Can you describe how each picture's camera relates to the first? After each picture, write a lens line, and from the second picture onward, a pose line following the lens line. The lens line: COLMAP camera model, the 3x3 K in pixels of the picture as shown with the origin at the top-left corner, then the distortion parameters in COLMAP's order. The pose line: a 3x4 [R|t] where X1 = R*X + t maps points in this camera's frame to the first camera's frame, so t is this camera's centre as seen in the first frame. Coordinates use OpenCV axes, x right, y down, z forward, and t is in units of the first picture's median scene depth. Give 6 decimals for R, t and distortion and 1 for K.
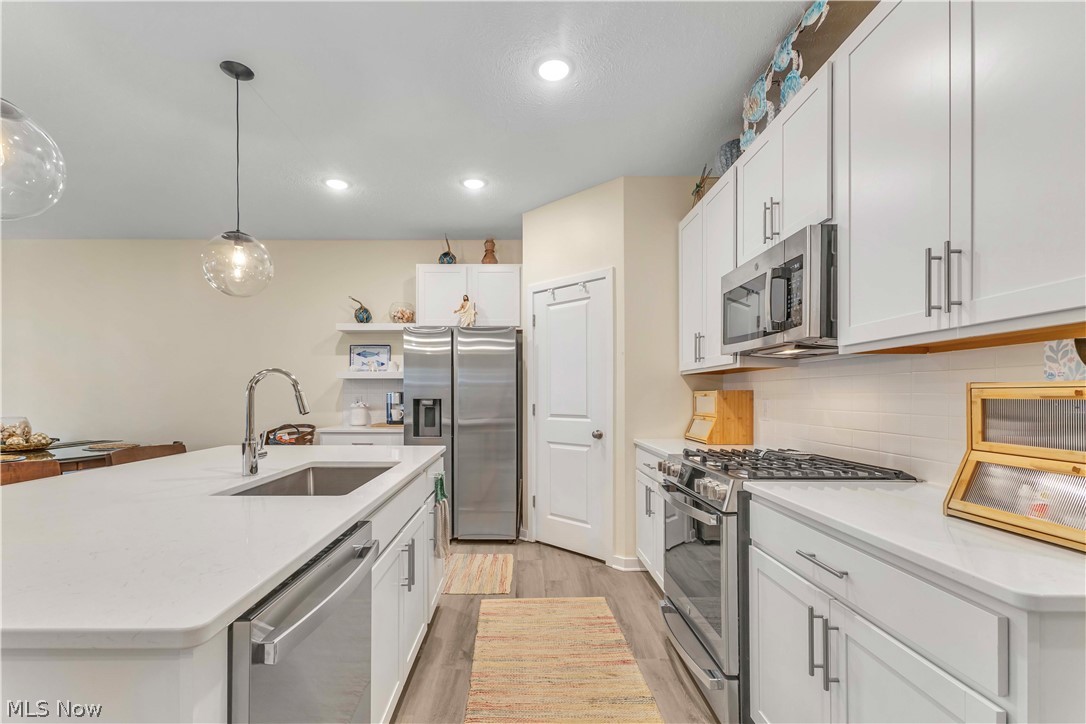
lens RADIAL K [[484.4, 0, 526.7], [0, 484.4, 393.0], [0, 0, 1]] dist [0.008520, -0.000086]
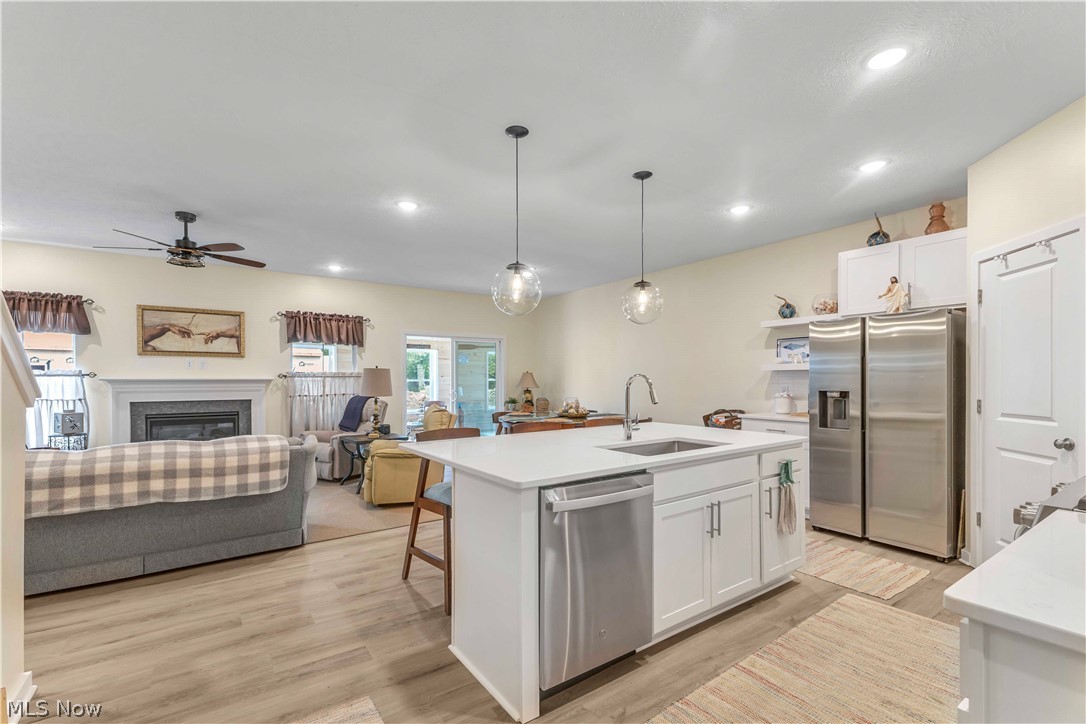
lens RADIAL K [[481.9, 0, 532.8], [0, 481.9, 383.4], [0, 0, 1]] dist [0.004090, -0.000342]
pose [[0.564822, 0.005578, -0.825194, 0.286919], [0.005948, 0.999924, 0.010830, -0.019758], [0.825191, -0.011025, 0.564746, -0.081827]]
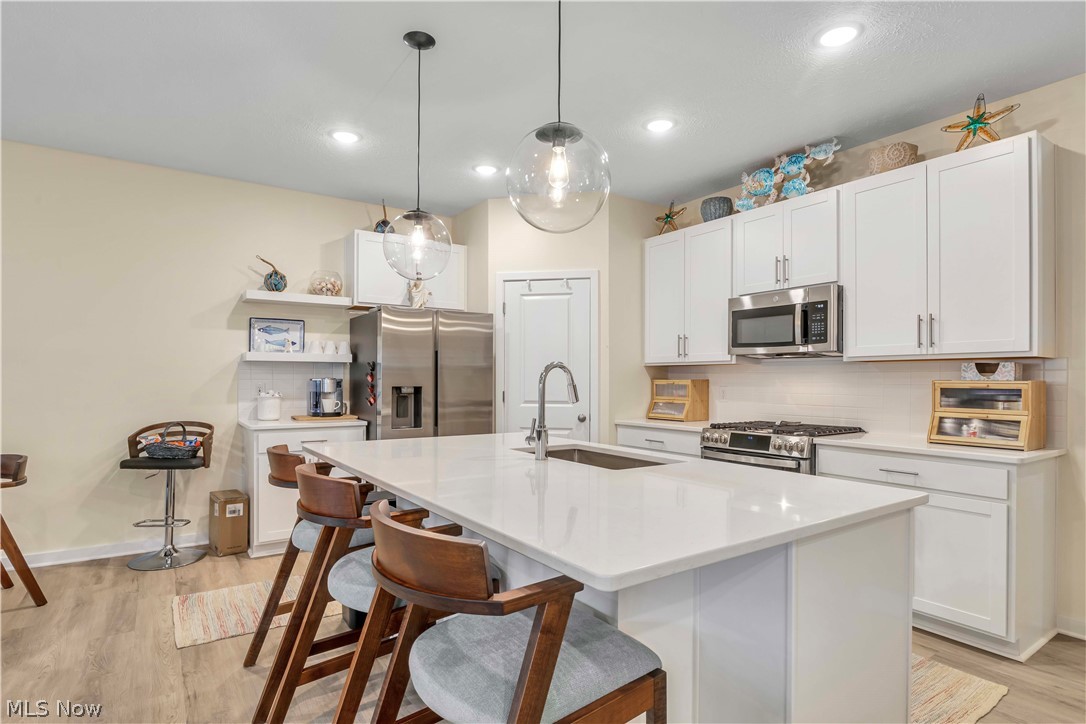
lens RADIAL K [[567.5, 0, 547.0], [0, 567.5, 376.8], [0, 0, 1]] dist [-0.000112, 0.000060]
pose [[0.823225, 0.004356, 0.567699, -0.641281], [-0.005908, 0.999982, 0.000894, -0.009342], [-0.567685, -0.004090, 0.823236, -0.027038]]
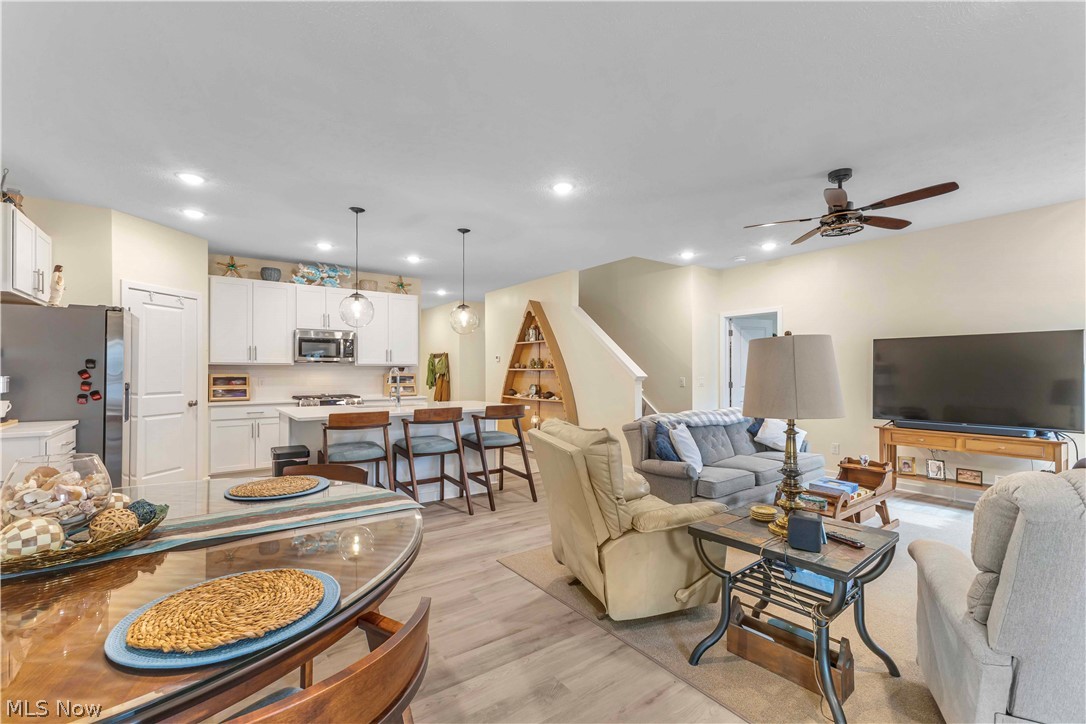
lens RADIAL K [[470.6, 0, 540.5], [0, 470.6, 372.8], [0, 0, 1]] dist [0.009213, 0.000099]
pose [[-0.583306, -0.004633, 0.812239, -1.602953], [-0.006092, 0.999981, 0.001329, -0.016311], [-0.812230, -0.004173, -0.583323, 0.950481]]
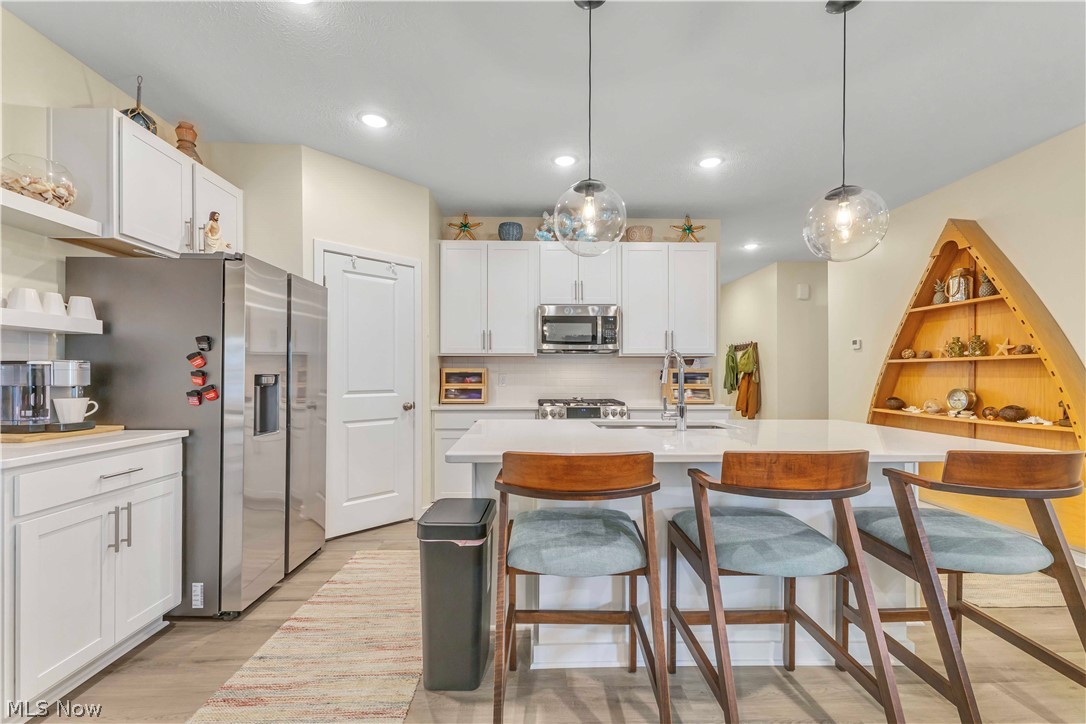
lens RADIAL K [[470.6, 0, 540.5], [0, 470.6, 372.8], [0, 0, 1]] dist [0.009213, 0.000099]
pose [[-0.027557, 0.002989, 0.999616, -0.909877], [-0.006025, 0.999977, -0.003156, 0.010260], [-0.999602, -0.006109, -0.027538, 0.705208]]
